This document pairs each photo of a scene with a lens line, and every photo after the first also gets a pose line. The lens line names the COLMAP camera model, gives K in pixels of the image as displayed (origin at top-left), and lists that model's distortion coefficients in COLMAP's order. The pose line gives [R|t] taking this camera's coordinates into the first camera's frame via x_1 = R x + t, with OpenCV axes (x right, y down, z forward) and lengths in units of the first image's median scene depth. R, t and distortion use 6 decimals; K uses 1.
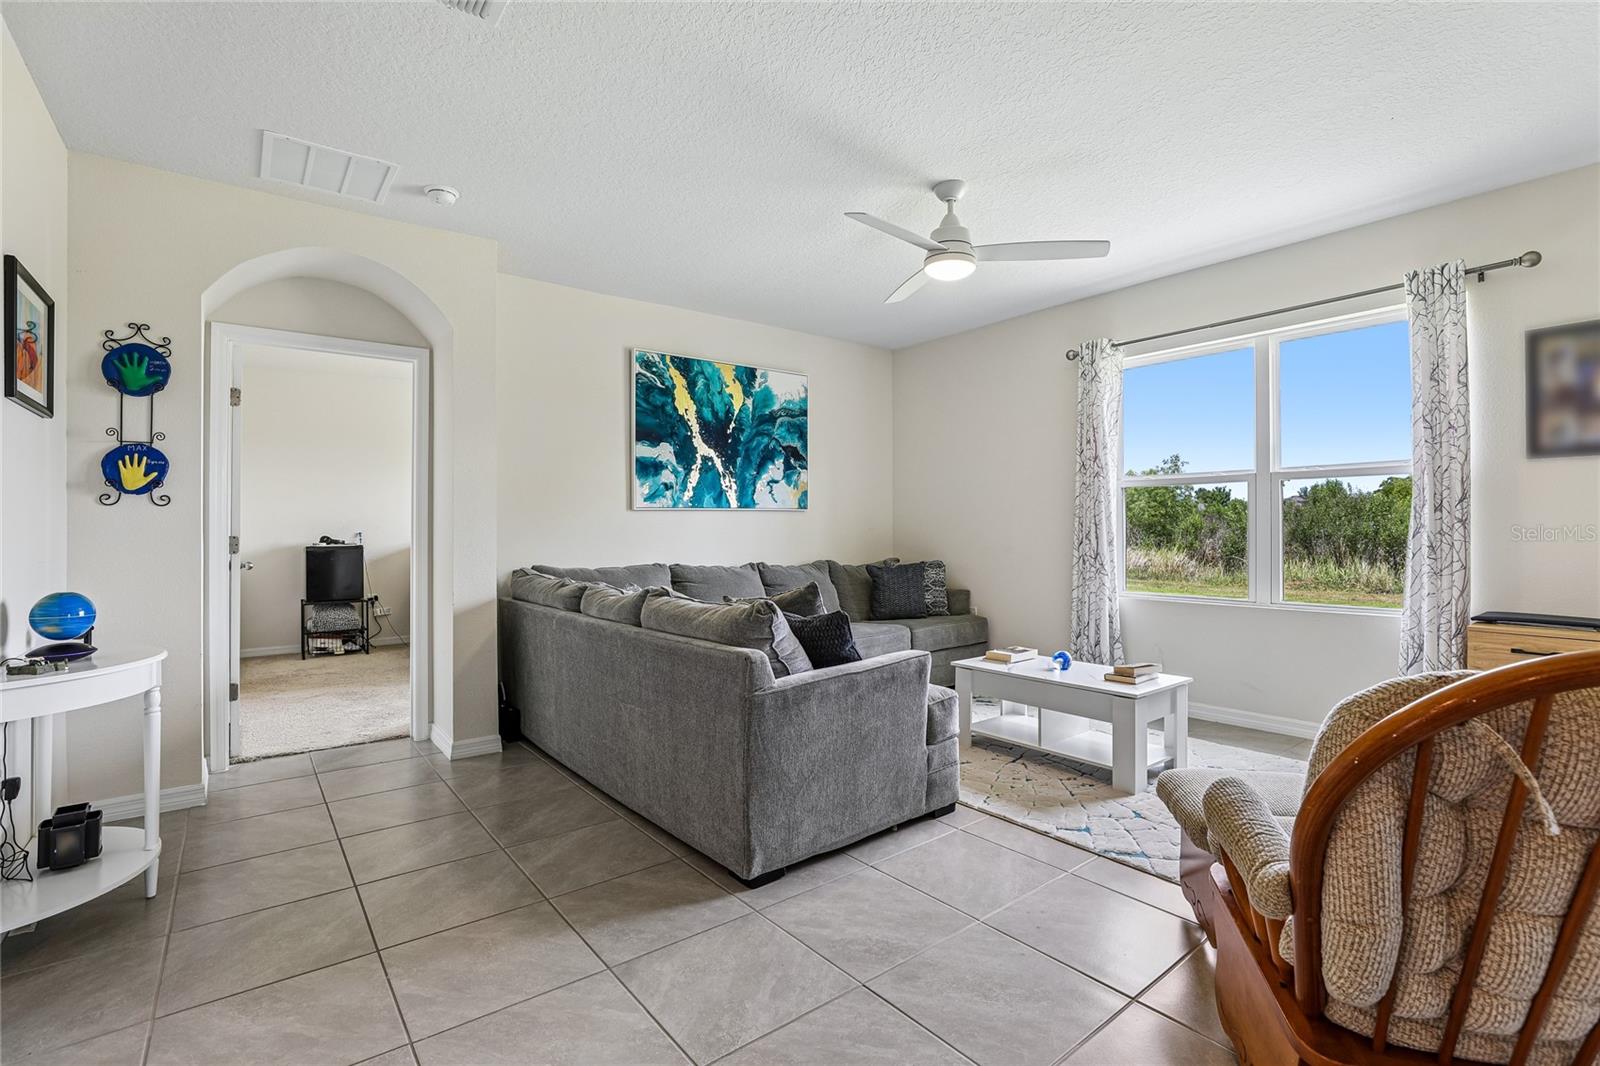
lens RADIAL K [[728.7, 0, 802.7], [0, 728.7, 522.0], [0, 0, 1]] dist [-0.042132, 0.011156]
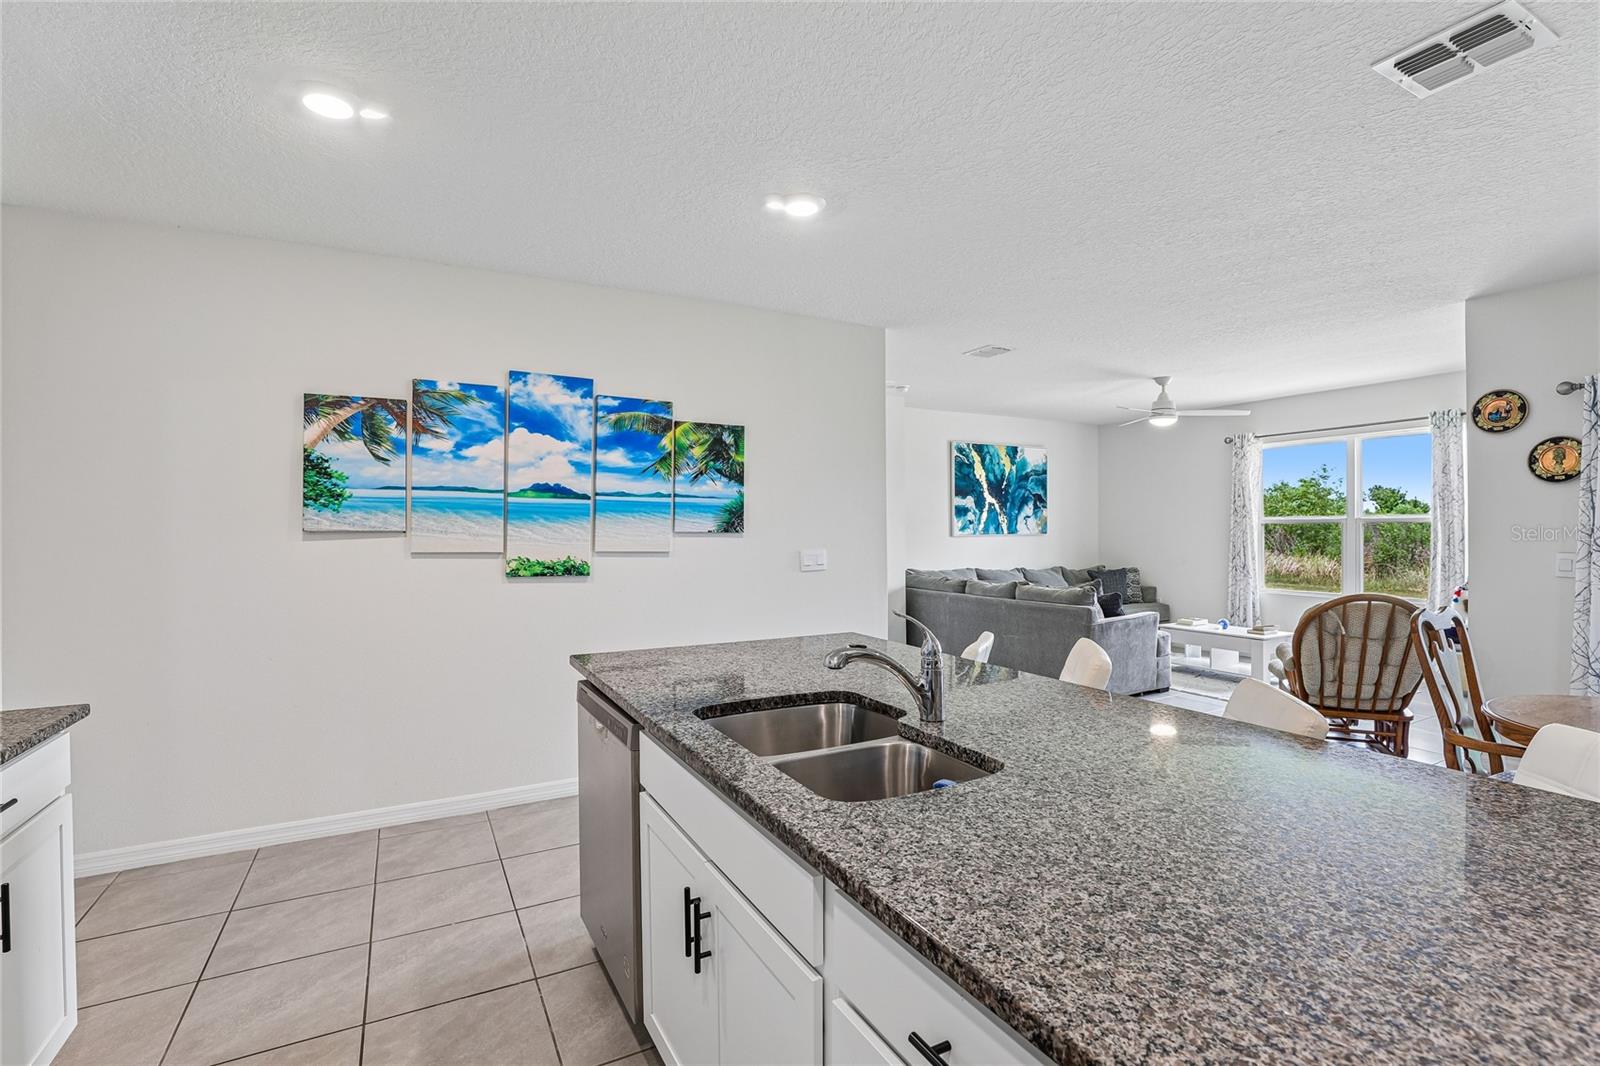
lens RADIAL K [[728.7, 0, 801.5], [0, 728.7, 519.2], [0, 0, 1]] dist [-0.042132, 0.011156]
pose [[0.984940, 0.002249, -0.172881, -0.274980], [-0.002713, 0.999993, -0.002452, -0.048844], [0.172874, 0.002884, 0.984940, -0.708685]]
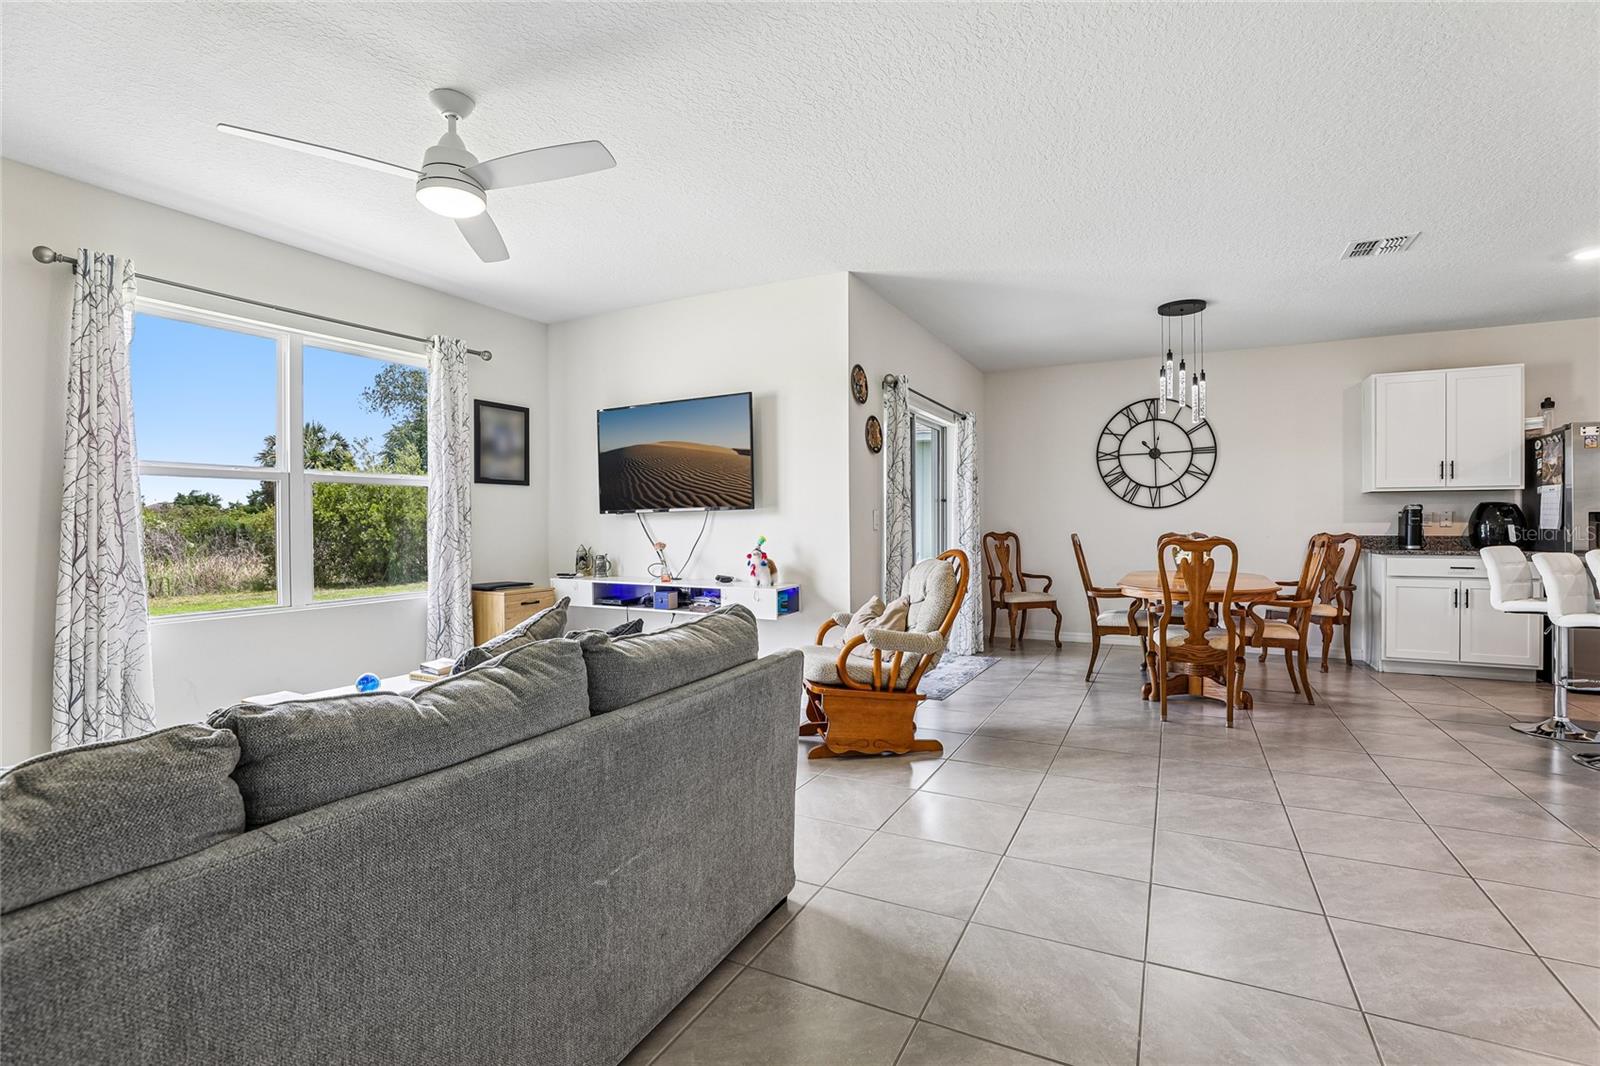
lens RADIAL K [[728.7, 0, 801.1], [0, 728.7, 528.2], [0, 0, 1]] dist [-0.042132, 0.011156]
pose [[-0.412499, 0.002765, 0.910954, -0.438825], [0.001652, 0.999996, -0.002287, 0.007943], [-0.910957, 0.000561, -0.412502, 0.632669]]
